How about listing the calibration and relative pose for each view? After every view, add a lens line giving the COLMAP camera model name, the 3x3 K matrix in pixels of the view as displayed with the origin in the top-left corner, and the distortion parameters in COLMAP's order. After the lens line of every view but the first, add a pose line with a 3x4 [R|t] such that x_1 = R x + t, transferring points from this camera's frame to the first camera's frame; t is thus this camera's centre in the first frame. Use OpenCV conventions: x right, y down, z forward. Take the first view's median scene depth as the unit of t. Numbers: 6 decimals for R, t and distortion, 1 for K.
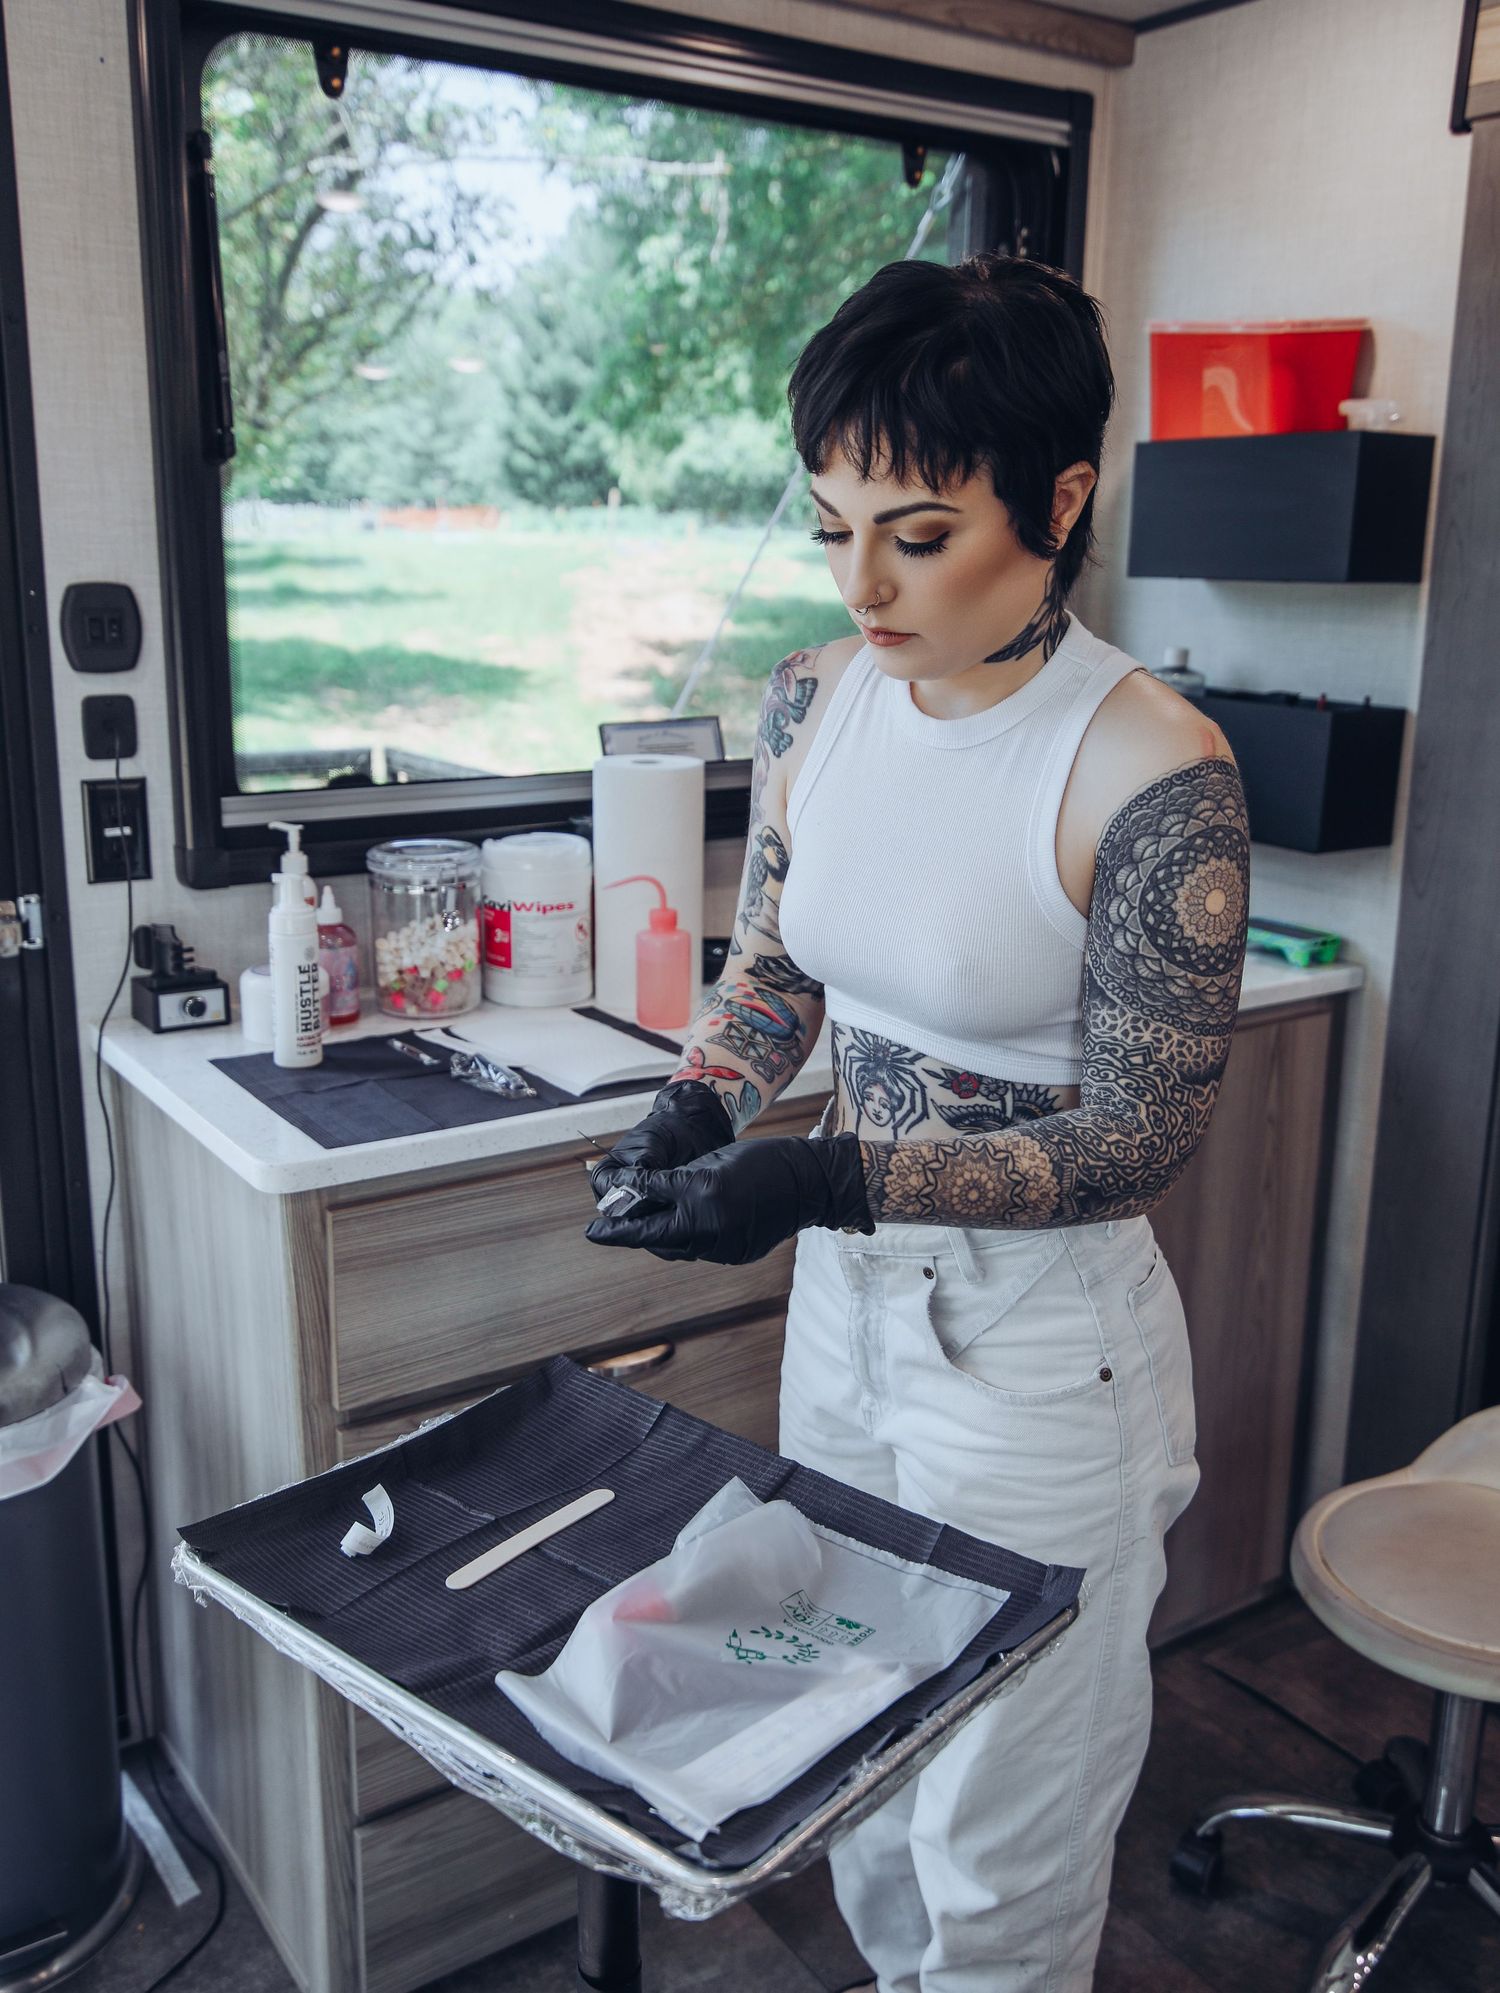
lens RADIAL K [[1821.3, 0, 734.2], [0, 1821.3, 985.5], [0, 0, 1]] dist [0.003355, 0.003162]
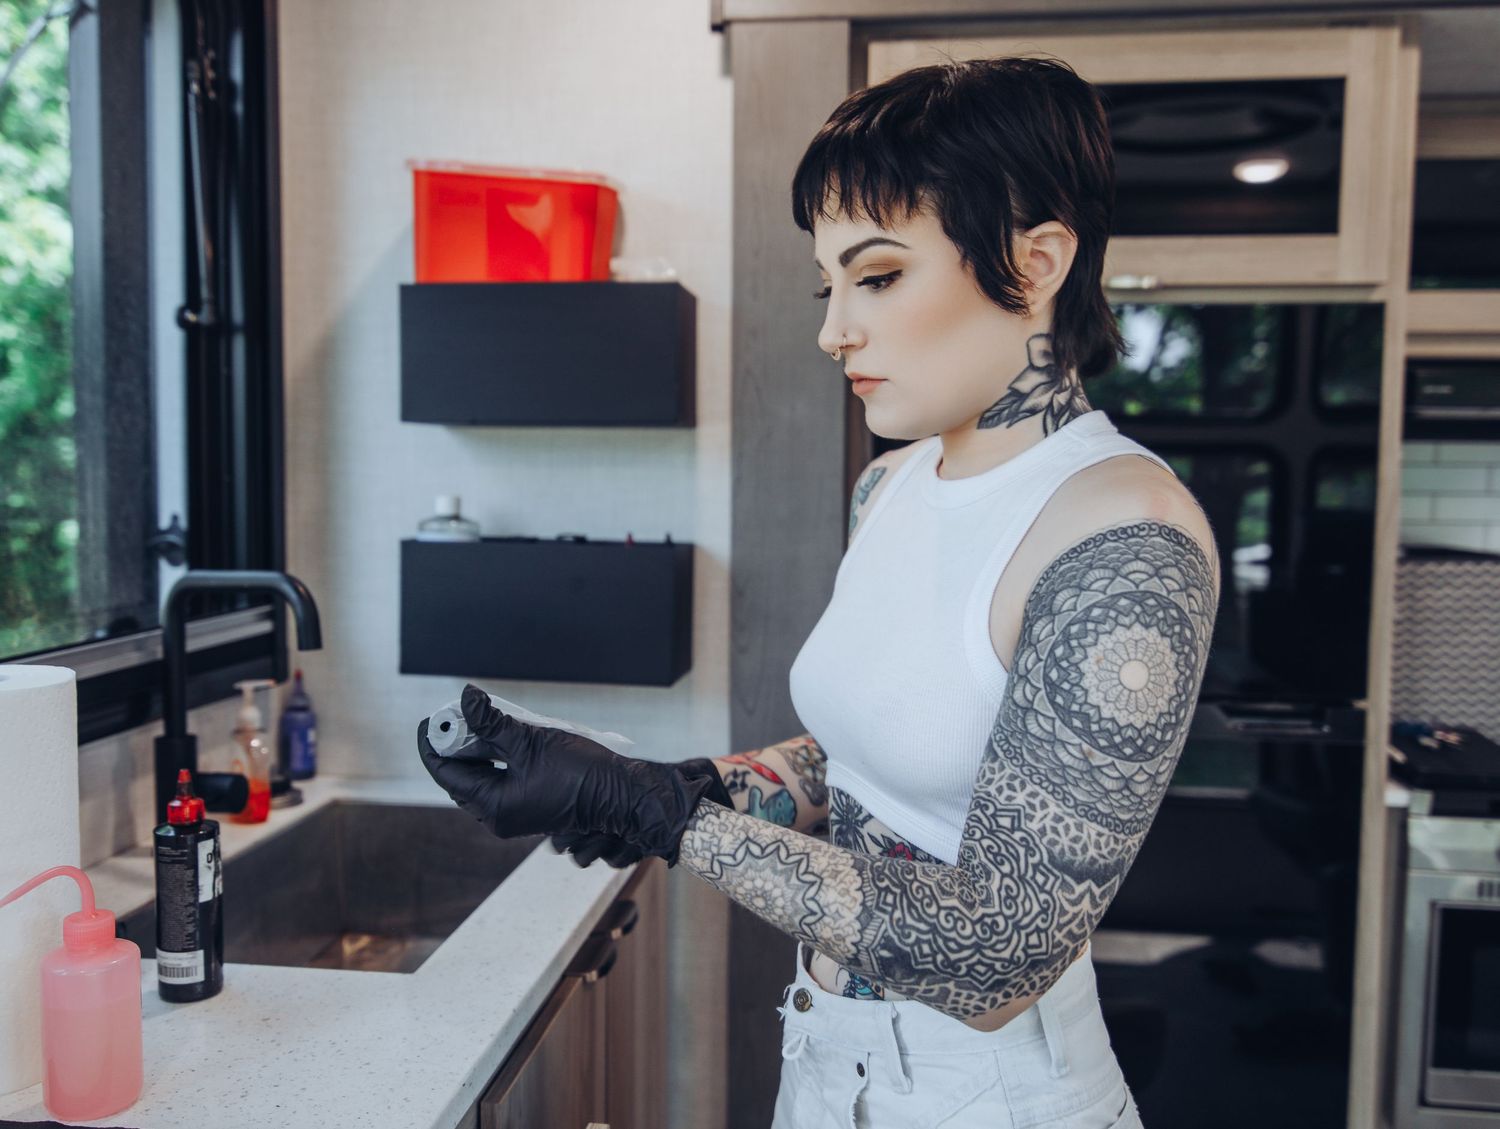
lens RADIAL K [[1328.1, 0, 750.0], [0, 1328.1, 564.5], [0, 0, 1]] dist [0.001223, 0.001153]
pose [[0.653179, -0.058158, 0.754967, -0.222344], [0.174937, 0.981663, -0.075731, -0.081614], [-0.736719, 0.181537, 0.651375, 0.514248]]
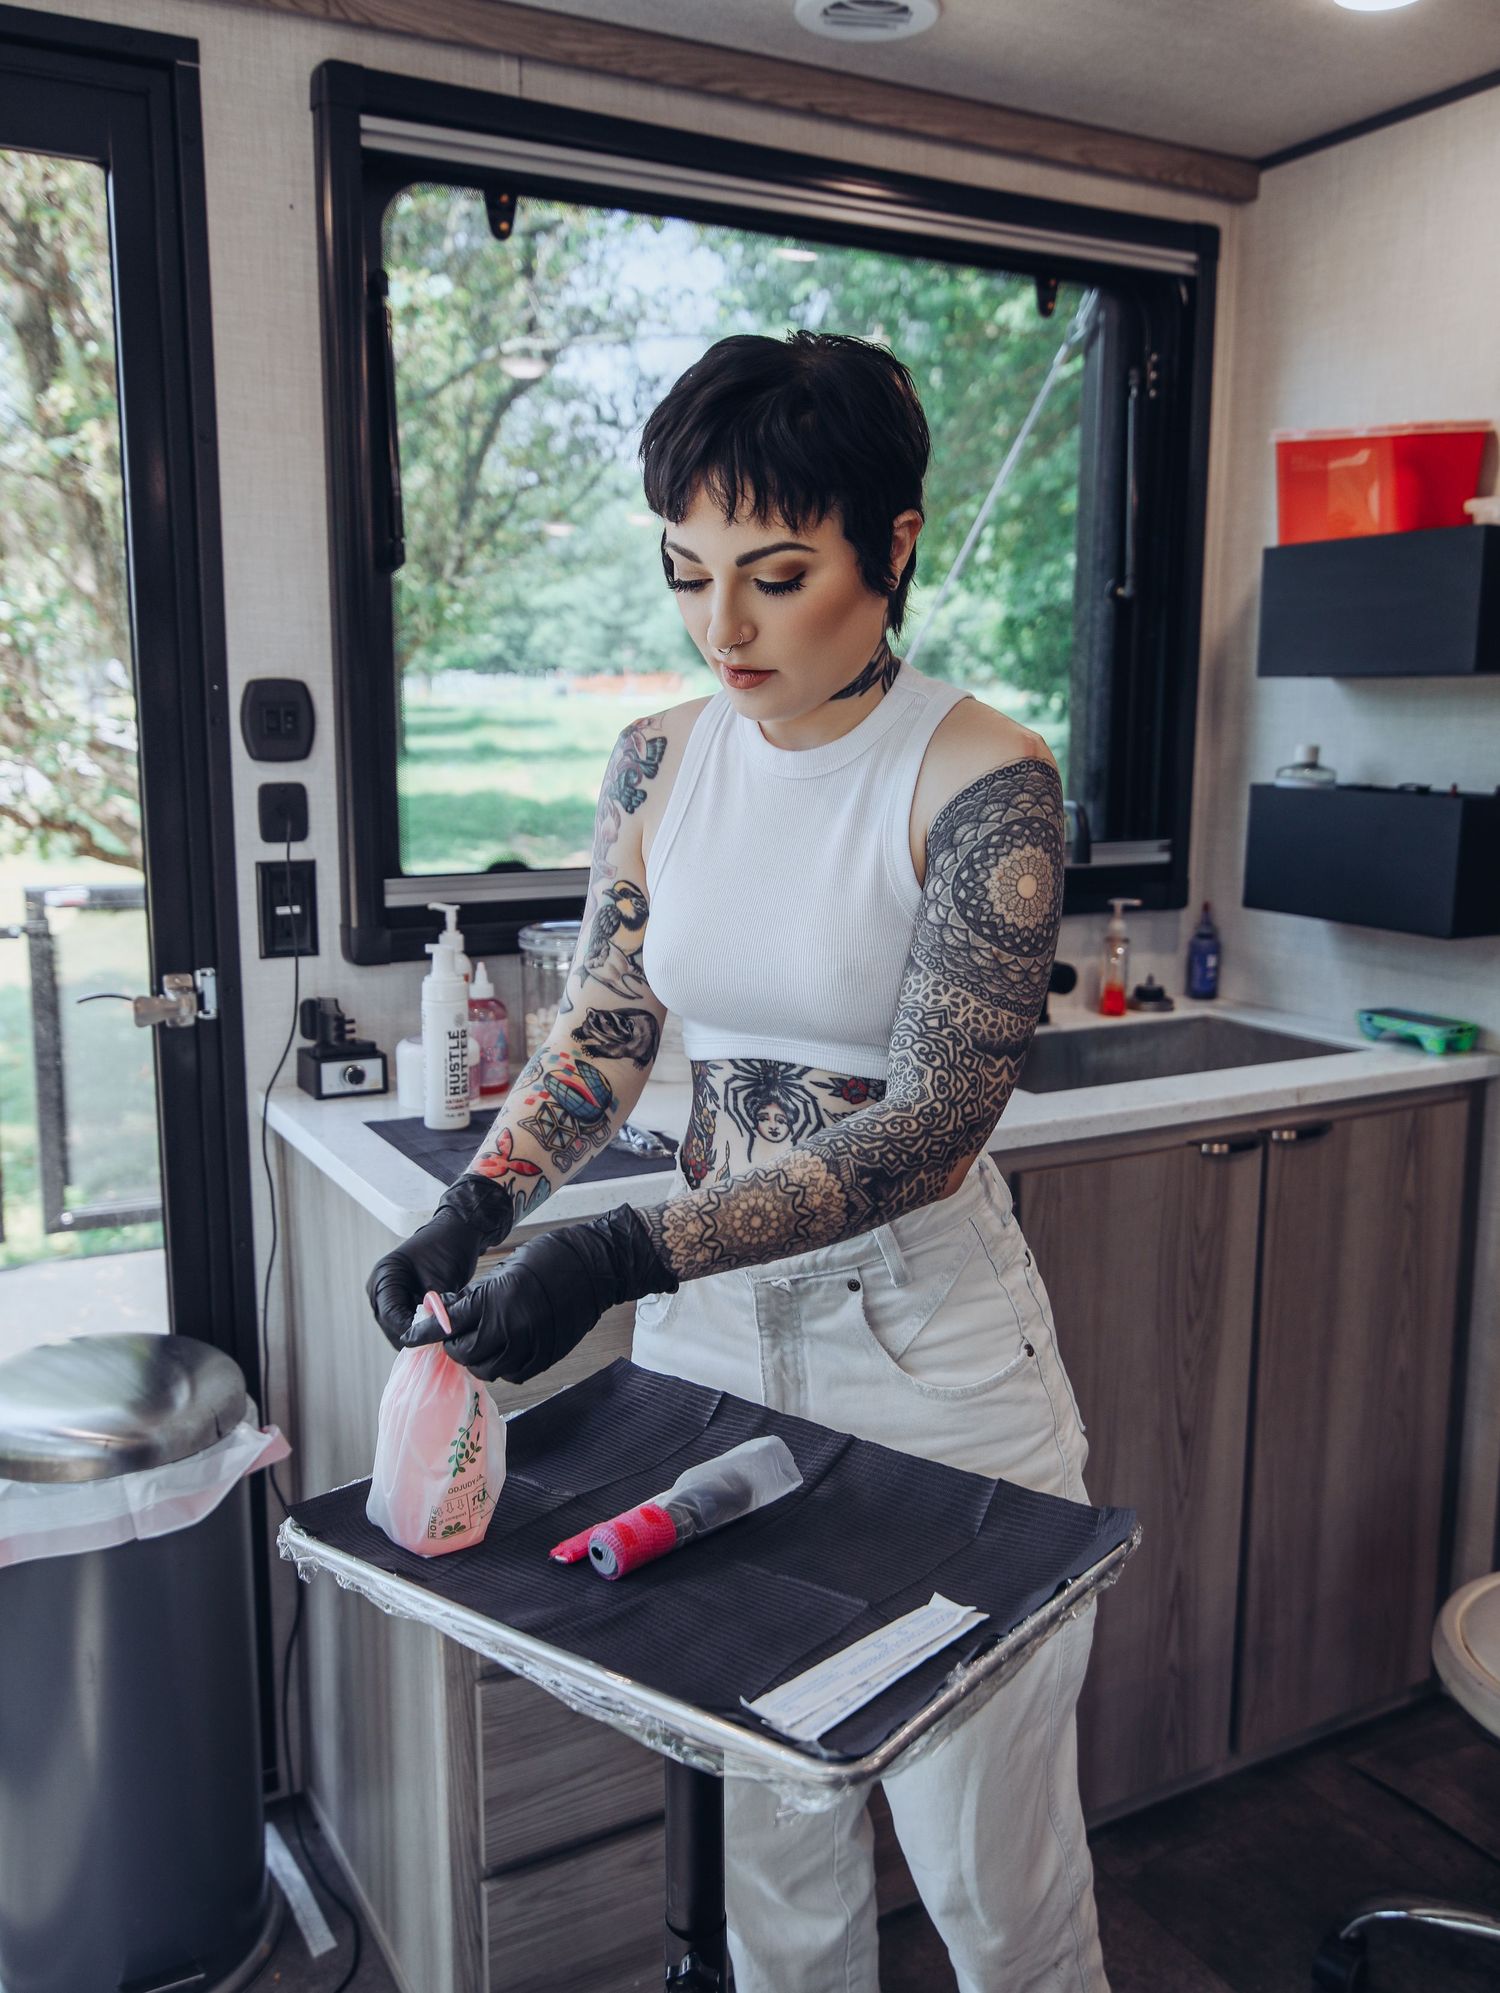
lens RADIAL K [[1726.6, 0, 750.0], [0, 1726.6, 996.5], [0, 0, 1]] dist [0.003909, 0.001755]
pose [[0.996221, 0.003876, -0.086763, 0.018547], [-0.010170, 0.997337, -0.072219, 0.035141], [0.086252, 0.072828, 0.993608, 0.021033]]
